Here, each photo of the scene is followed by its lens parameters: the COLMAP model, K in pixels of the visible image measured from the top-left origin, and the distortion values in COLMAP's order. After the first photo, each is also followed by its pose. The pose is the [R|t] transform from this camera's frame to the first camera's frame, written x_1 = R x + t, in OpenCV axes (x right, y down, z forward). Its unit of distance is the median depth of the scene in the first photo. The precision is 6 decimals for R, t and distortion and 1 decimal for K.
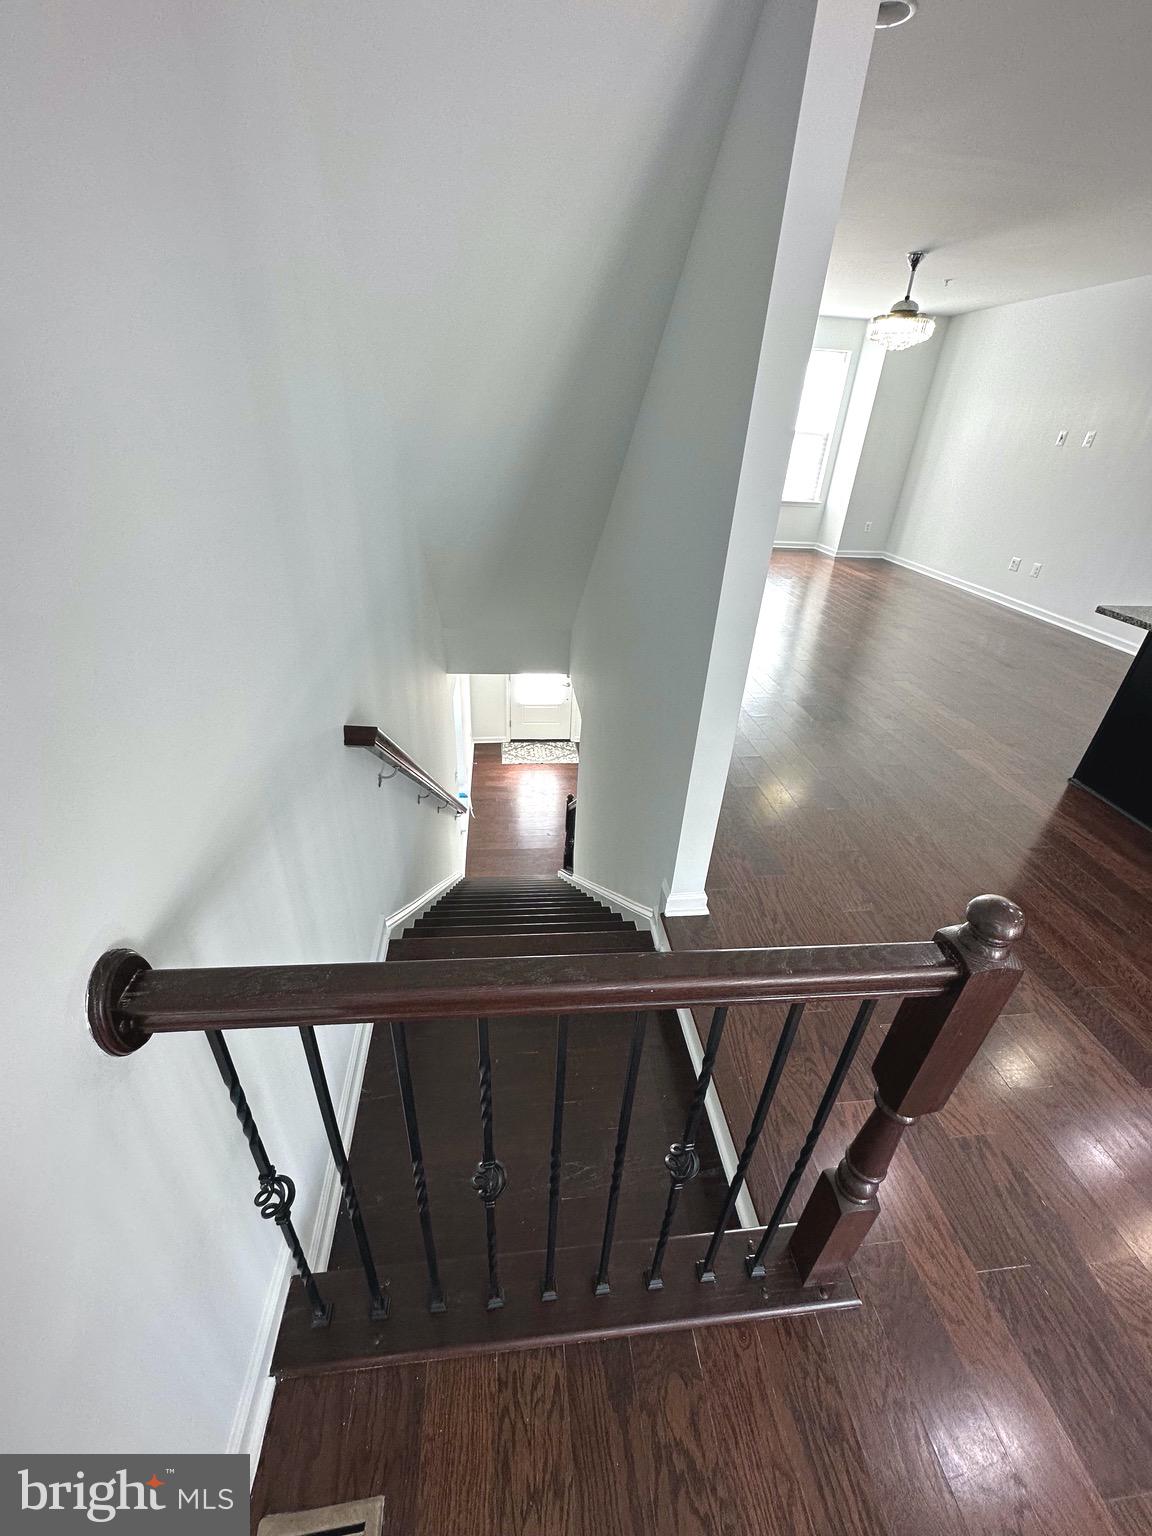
lens RADIAL K [[613.4, 0, 576.0], [0, 613.4, 768.0], [0, 0, 1]] dist [-0.001697, 0.000044]
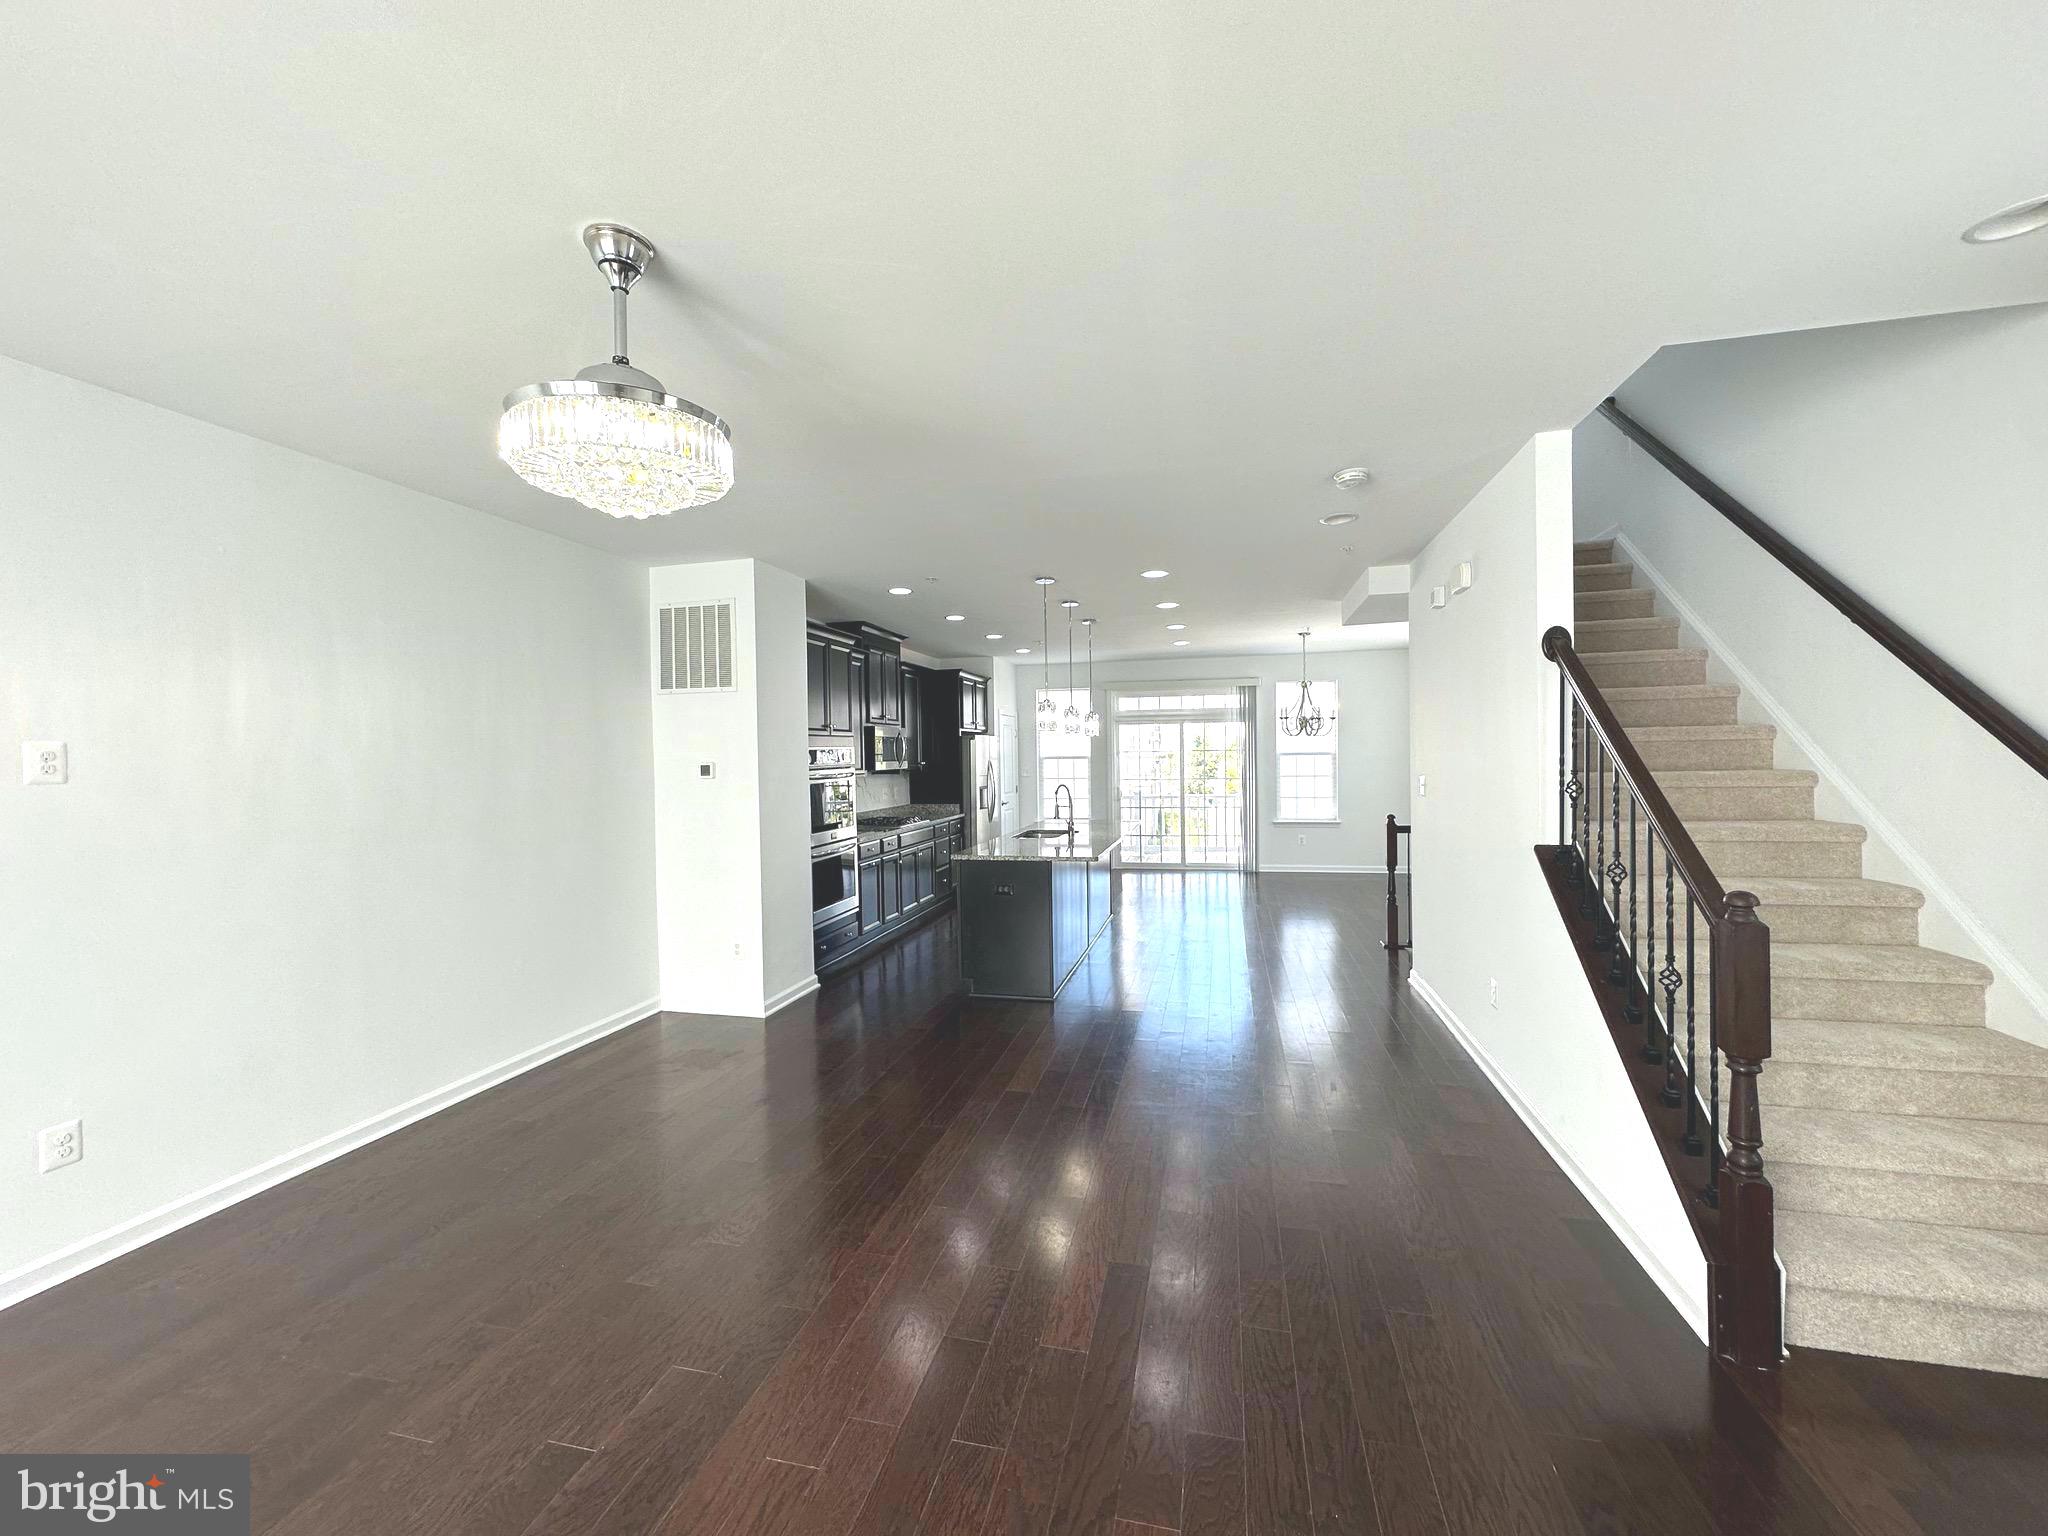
lens RADIAL K [[819.3, 0, 1027.8], [0, 819.3, 765.7], [0, 0, 1]] dist [-0.001557, 0.000052]
pose [[-0.939788, -0.039416, 0.339478, 0.222236], [0.143619, 0.855811, 0.496952, -0.767417], [-0.310116, 0.515785, -0.798620, 1.346634]]
